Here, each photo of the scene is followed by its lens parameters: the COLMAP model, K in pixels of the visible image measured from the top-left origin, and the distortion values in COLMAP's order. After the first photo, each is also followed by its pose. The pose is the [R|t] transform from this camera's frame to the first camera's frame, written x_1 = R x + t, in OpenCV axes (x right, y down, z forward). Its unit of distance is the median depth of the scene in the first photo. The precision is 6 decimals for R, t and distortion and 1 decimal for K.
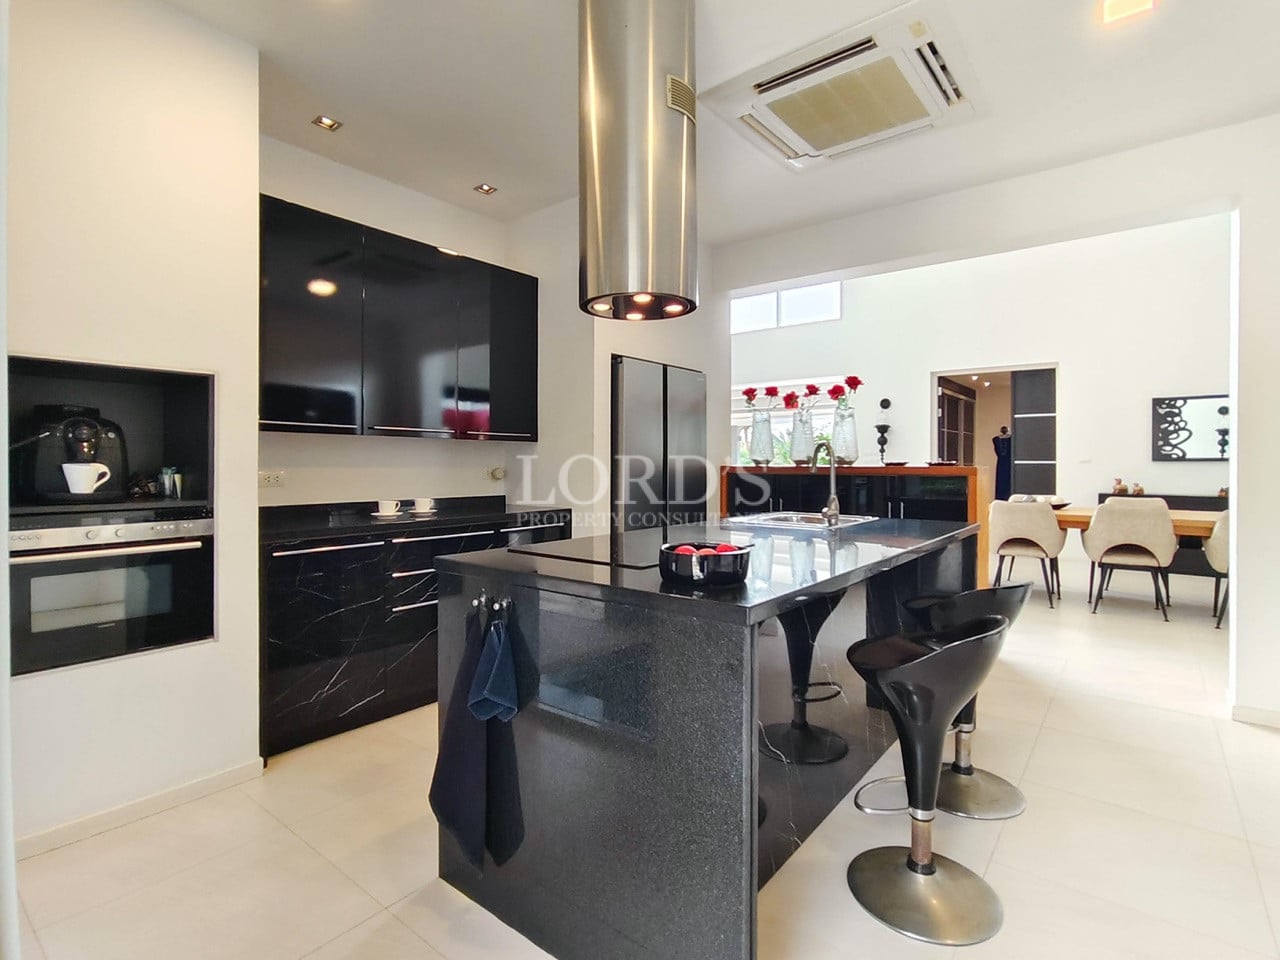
lens RADIAL K [[641.3, 0, 641.5], [0, 641.3, 473.4], [0, 0, 1]] dist [-0.020156, 0.003289]
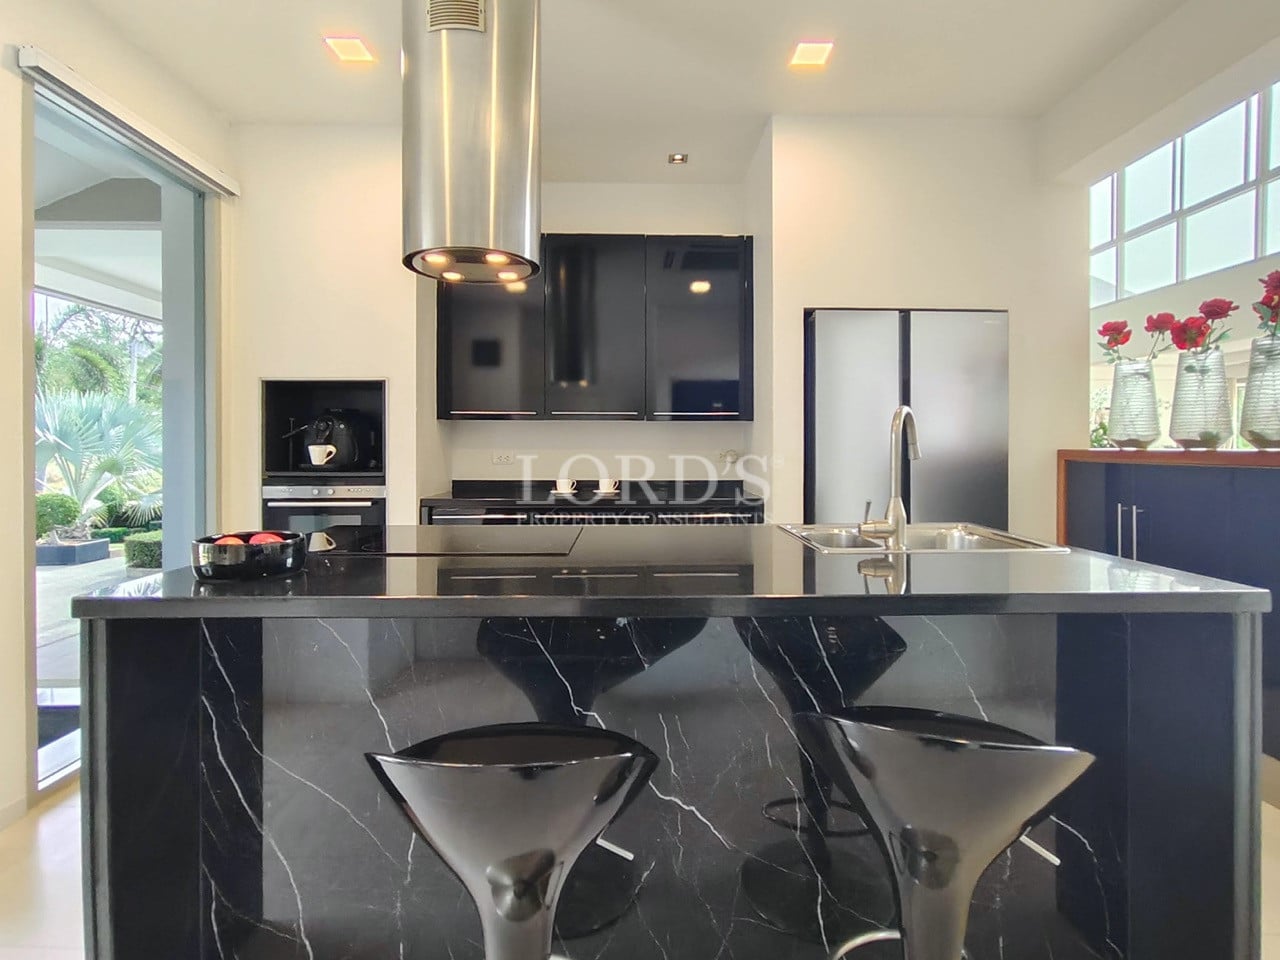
lens RADIAL K [[641.3, 0, 635.6], [0, 641.3, 454.6], [0, 0, 1]] dist [-0.020156, 0.003289]
pose [[0.638180, 0.009372, -0.769830, 0.469515], [-0.012166, 0.999924, 0.002088, -0.003366], [0.769791, 0.008033, 0.638245, 0.354030]]
